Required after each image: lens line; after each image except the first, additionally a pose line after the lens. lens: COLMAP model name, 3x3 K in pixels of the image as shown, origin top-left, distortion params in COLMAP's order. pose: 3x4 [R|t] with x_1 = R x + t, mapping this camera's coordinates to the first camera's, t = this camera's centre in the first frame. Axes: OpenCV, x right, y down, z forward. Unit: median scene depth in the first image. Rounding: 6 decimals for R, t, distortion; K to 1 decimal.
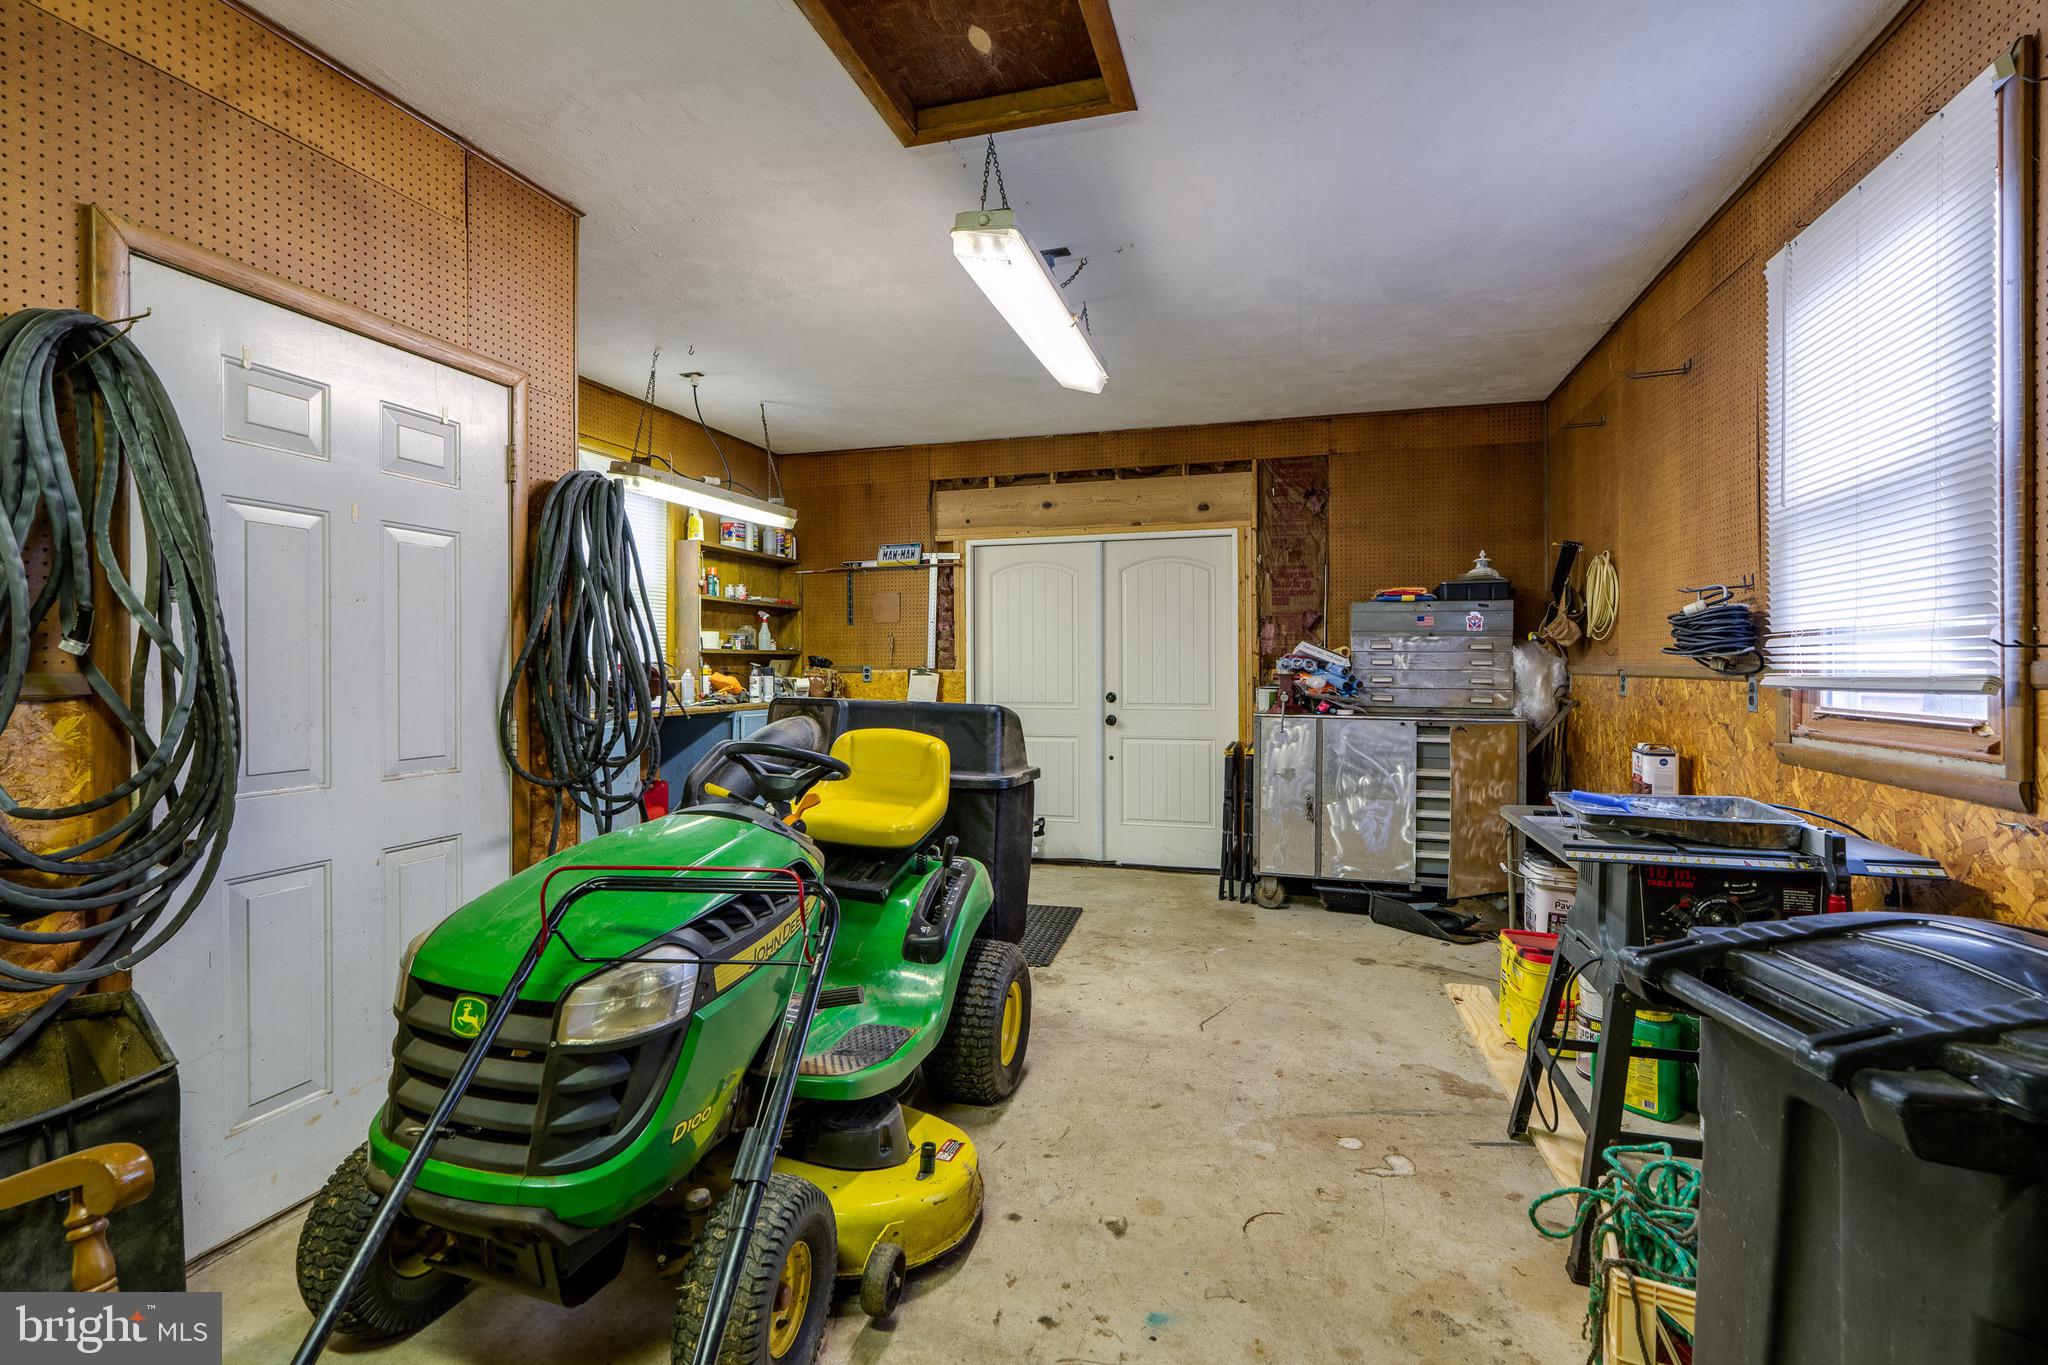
lens RADIAL K [[934.7, 0, 1026.8], [0, 934.7, 673.0], [0, 0, 1]] dist [-0.006852, 0.002144]
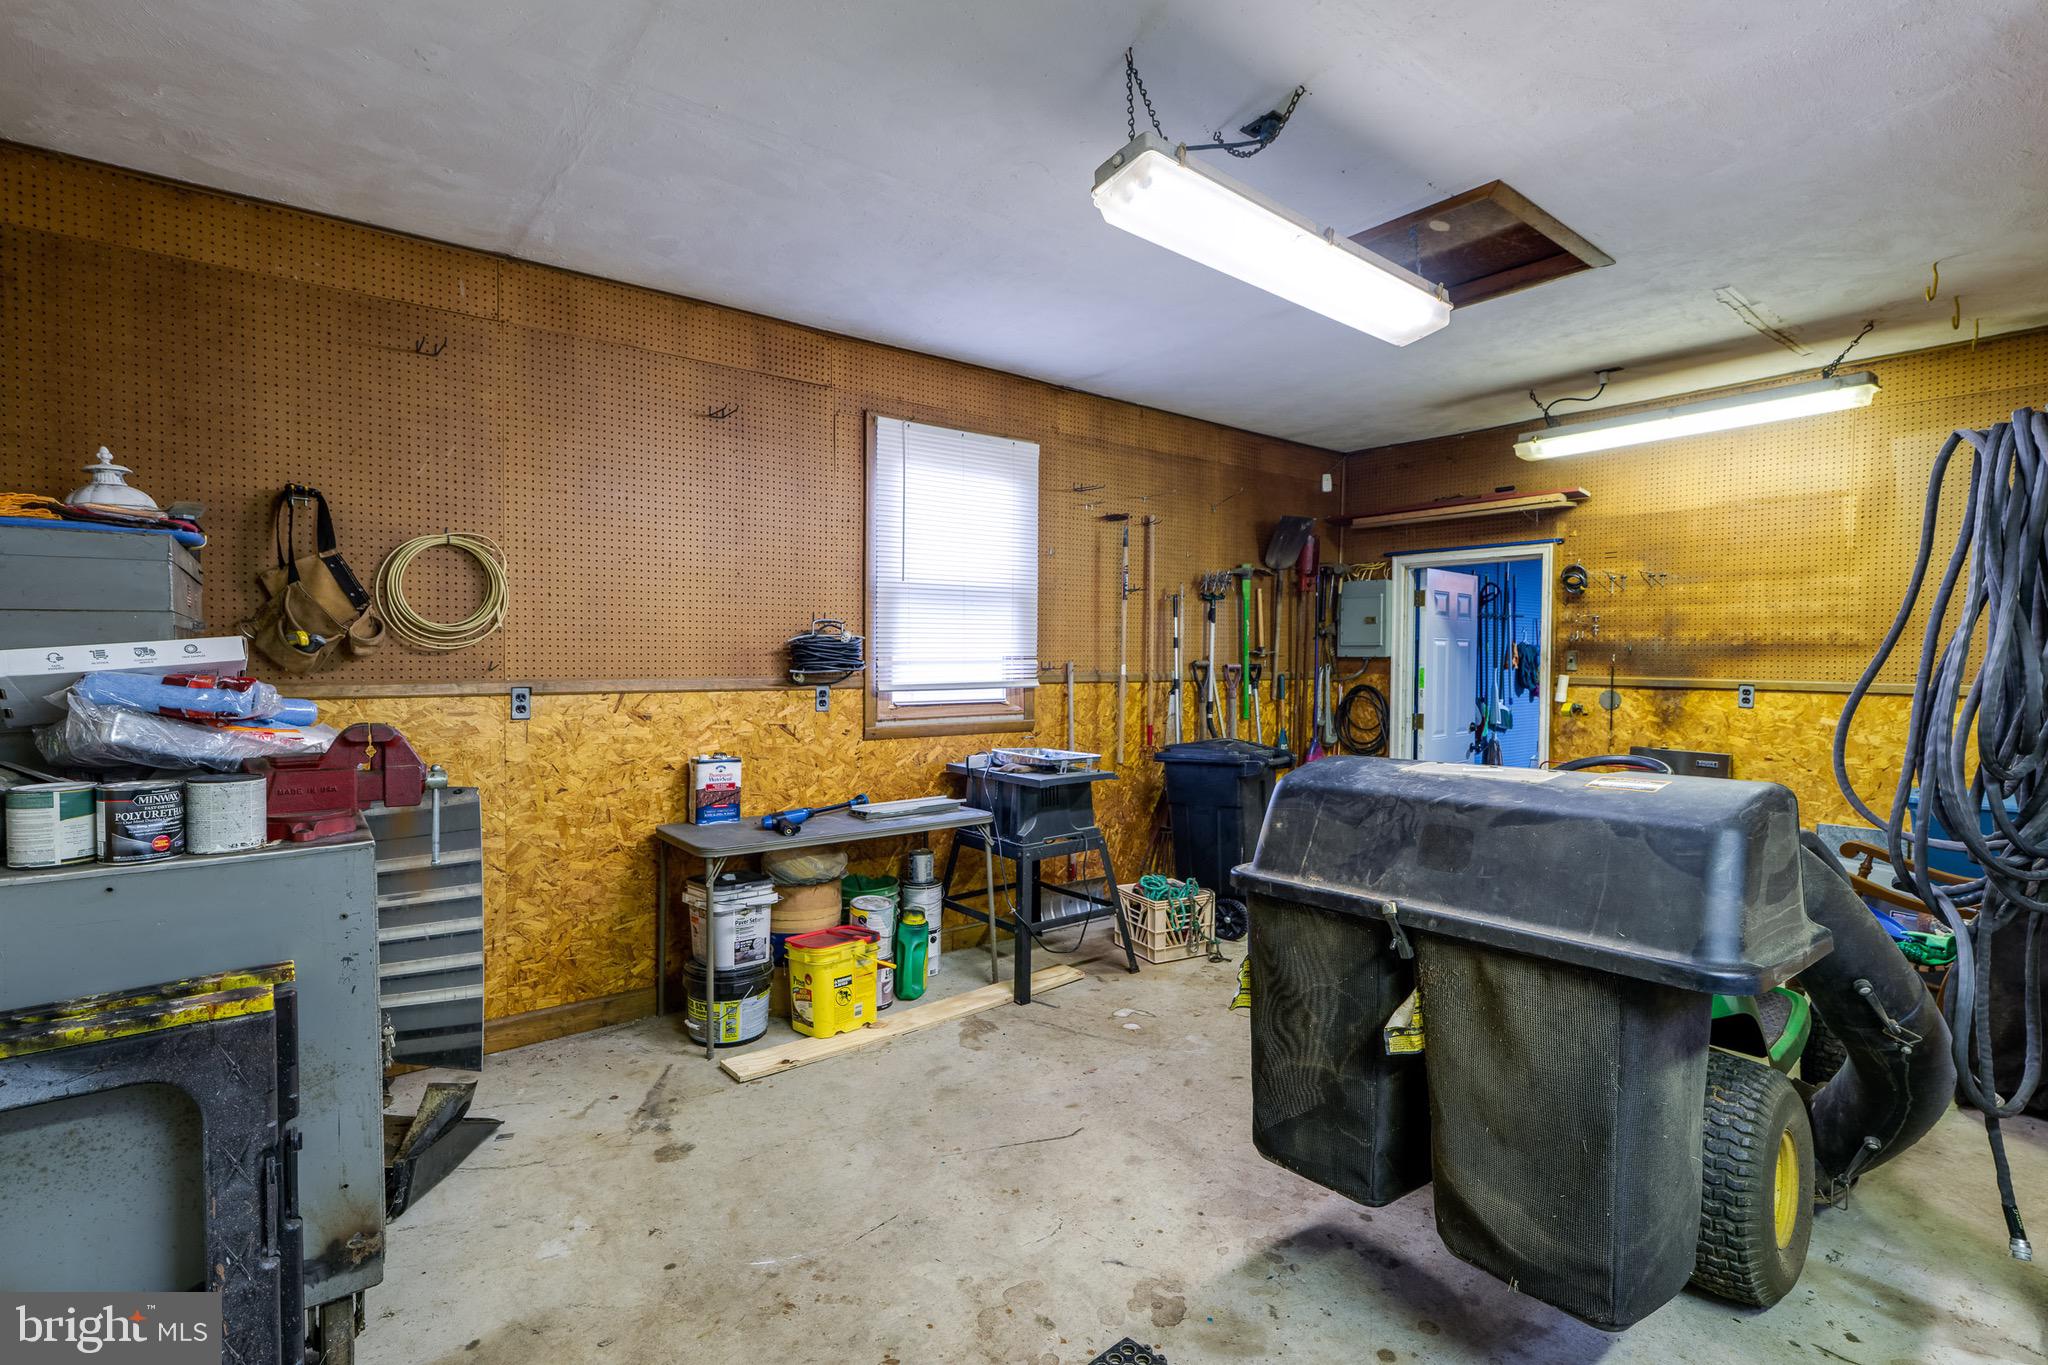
lens RADIAL K [[934.7, 0, 1027.6], [0, 934.7, 681.7], [0, 0, 1]] dist [-0.006852, 0.002144]
pose [[-0.818277, -0.014063, 0.574653, -0.243021], [0.003323, 0.999568, 0.029193, -0.035945], [-0.574815, 0.025798, -0.817877, 1.707316]]
